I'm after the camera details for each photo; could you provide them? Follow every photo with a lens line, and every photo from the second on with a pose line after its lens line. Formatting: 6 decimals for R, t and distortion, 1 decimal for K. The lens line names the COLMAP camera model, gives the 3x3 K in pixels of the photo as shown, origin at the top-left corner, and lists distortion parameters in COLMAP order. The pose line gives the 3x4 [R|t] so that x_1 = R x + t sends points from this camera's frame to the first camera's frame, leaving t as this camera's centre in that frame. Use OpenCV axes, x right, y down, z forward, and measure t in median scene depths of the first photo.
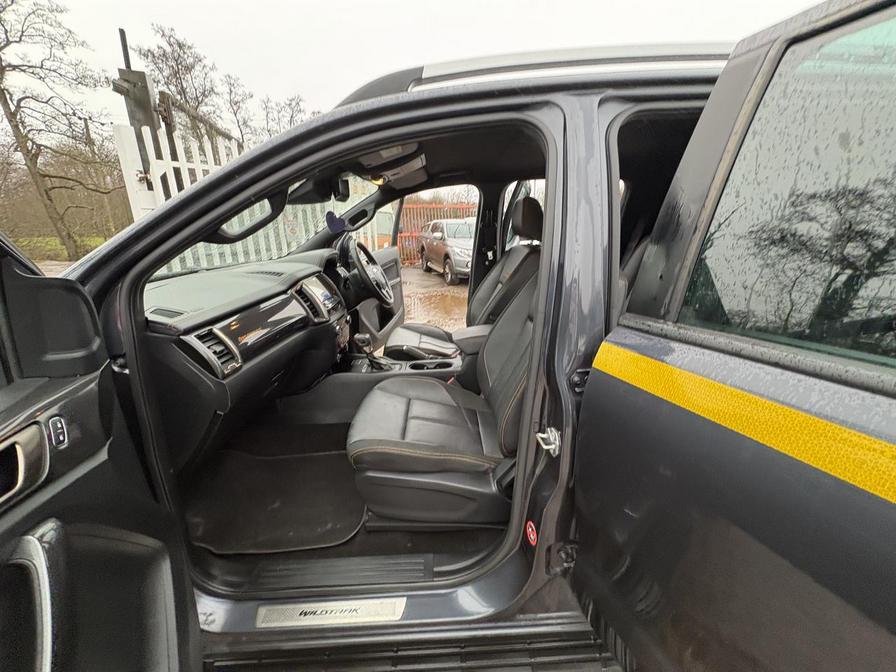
lens RADIAL K [[354.8, 0, 446.3], [0, 354.8, 336.7], [0, 0, 1]] dist [-0.000047, -0.000163]
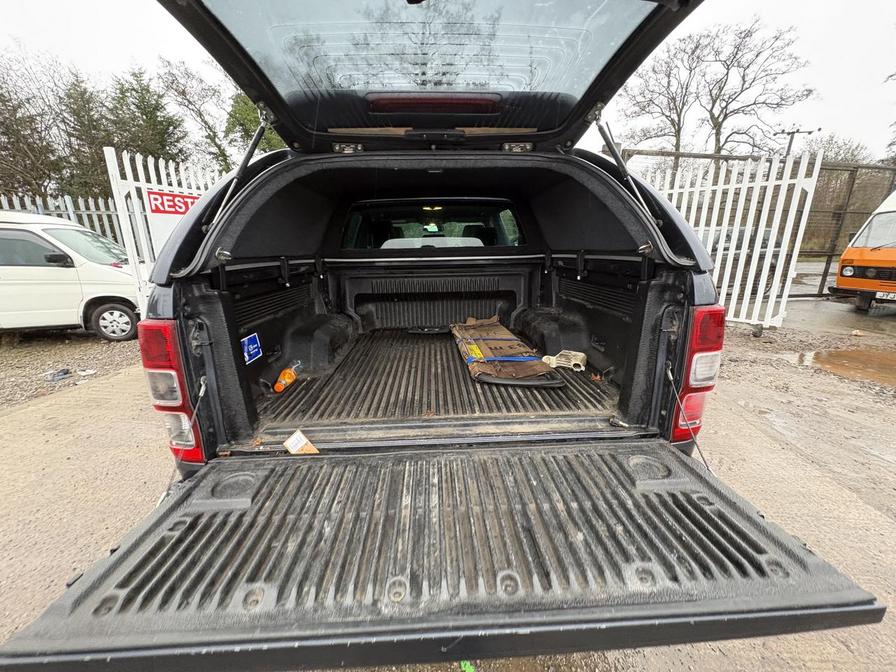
lens RADIAL K [[354.8, 0, 448.7], [0, 354.8, 336.7], [0, 0, 1]] dist [-0.000047, -0.000163]
pose [[0.028568, 0.272505, -0.961730, 0.943854], [-0.284770, 0.924473, 0.253488, -0.117178], [0.958170, 0.266630, 0.104012, 0.336589]]
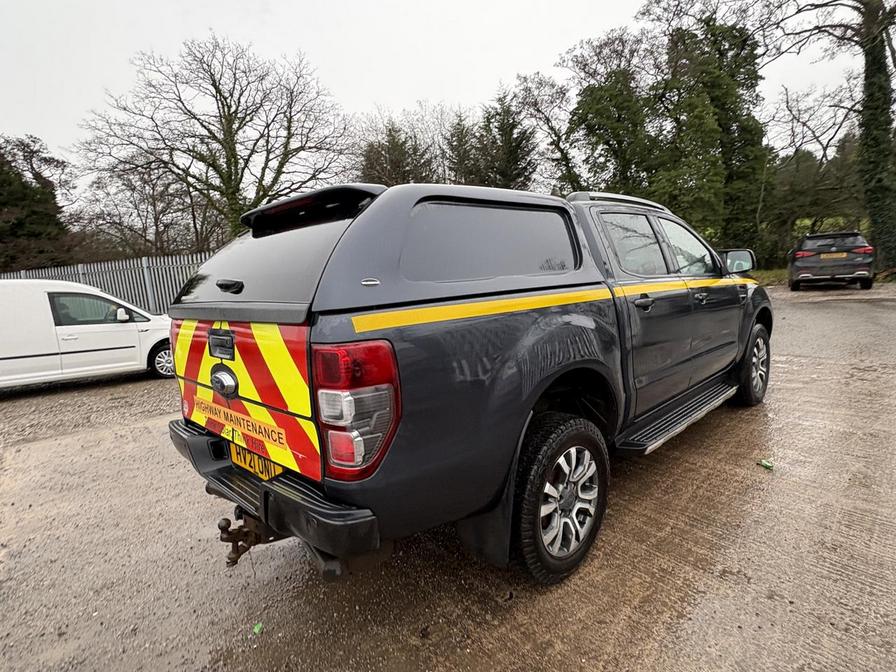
lens RADIAL K [[488.1, 0, 449.9], [0, 488.1, 334.6], [0, 0, 1]] dist [0.006048, -0.003944]
pose [[-0.716971, 0.163272, -0.677713, 0.881505], [-0.125219, 0.926208, 0.355611, -0.273914], [0.685764, 0.339825, -0.643620, 0.826215]]
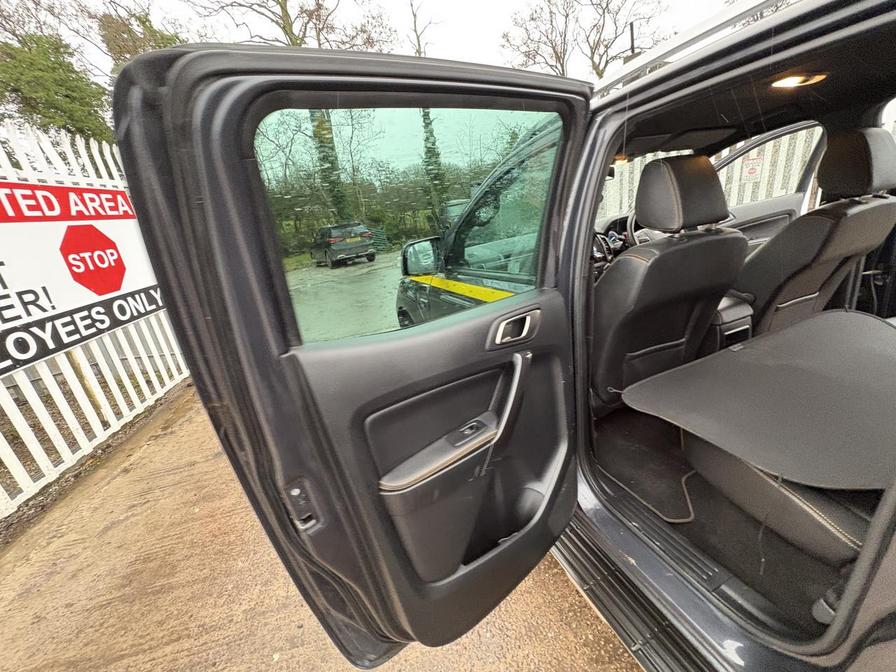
lens RADIAL K [[354.8, 0, 451.8], [0, 354.8, 335.6], [0, 0, 1]] dist [-0.000047, -0.000163]
pose [[0.334030, 0.285802, -0.898188, 0.284326], [-0.147634, 0.957024, 0.249620, -0.032702], [0.930929, 0.049223, 0.361868, 0.025640]]
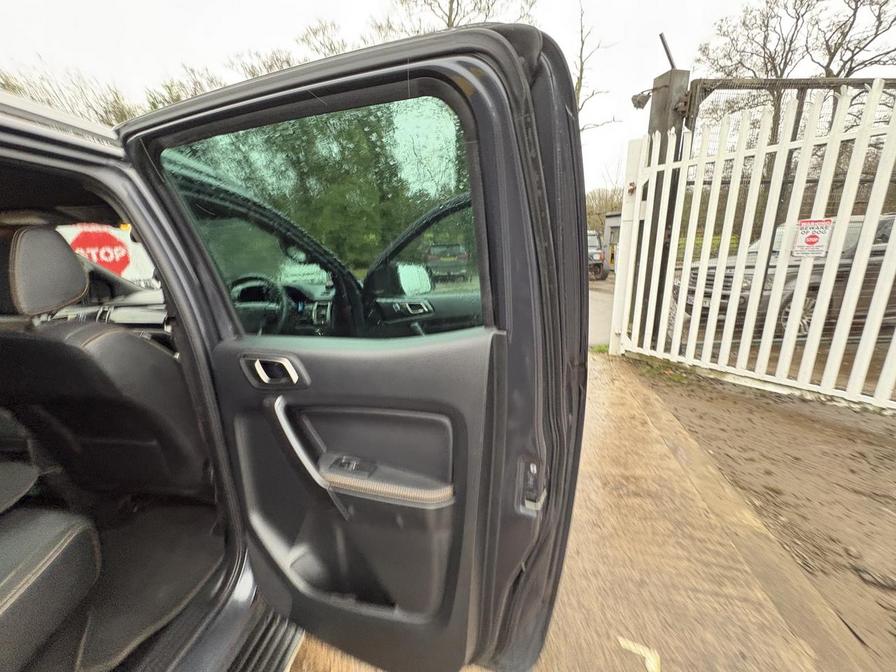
lens RADIAL K [[354.8, 0, 447.3], [0, 354.8, 335.6], [0, 0, 1]] dist [-0.000047, -0.000163]
pose [[-0.130938, 0.264320, -0.955505, 0.256279], [-0.257915, 0.921534, 0.290266, -0.234423], [0.957254, 0.284446, -0.052492, 0.688715]]
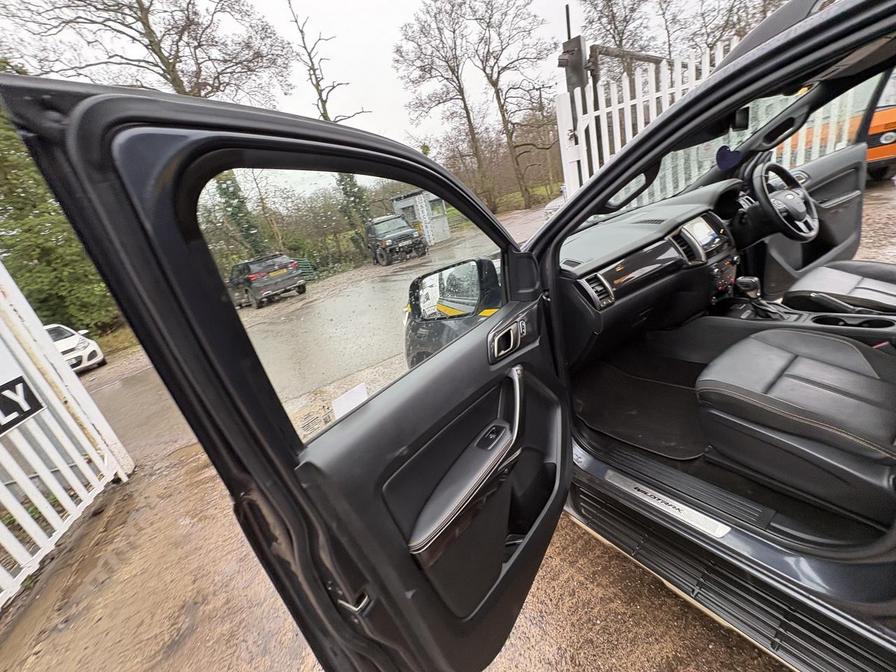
lens RADIAL K [[354.8, 0, 451.0], [0, 354.8, 337.0], [0, 0, 1]] dist [-0.000047, -0.000163]
pose [[0.532341, 0.175842, -0.828066, 0.052714], [-0.010801, 0.979519, 0.201060, -0.011744], [0.846461, -0.098088, 0.523337, -0.056179]]
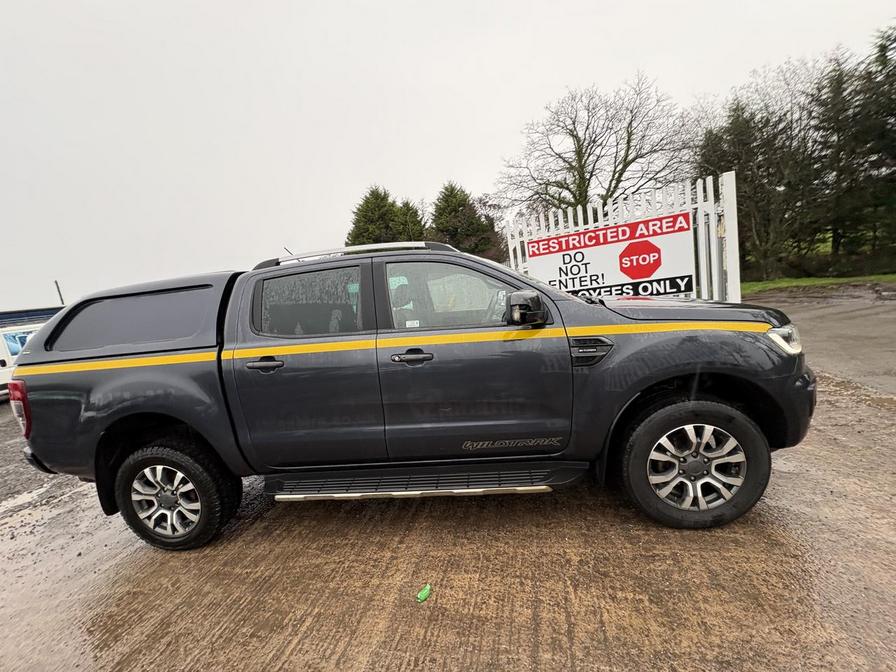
lens RADIAL K [[354.8, 0, 443.7], [0, 354.8, 338.3], [0, 0, 1]] dist [-0.000047, -0.000163]
pose [[-0.980962, 0.124820, 0.148775, -0.100159], [0.176423, 0.892992, 0.414054, -0.312230], [-0.081173, 0.432418, -0.898012, 0.989207]]
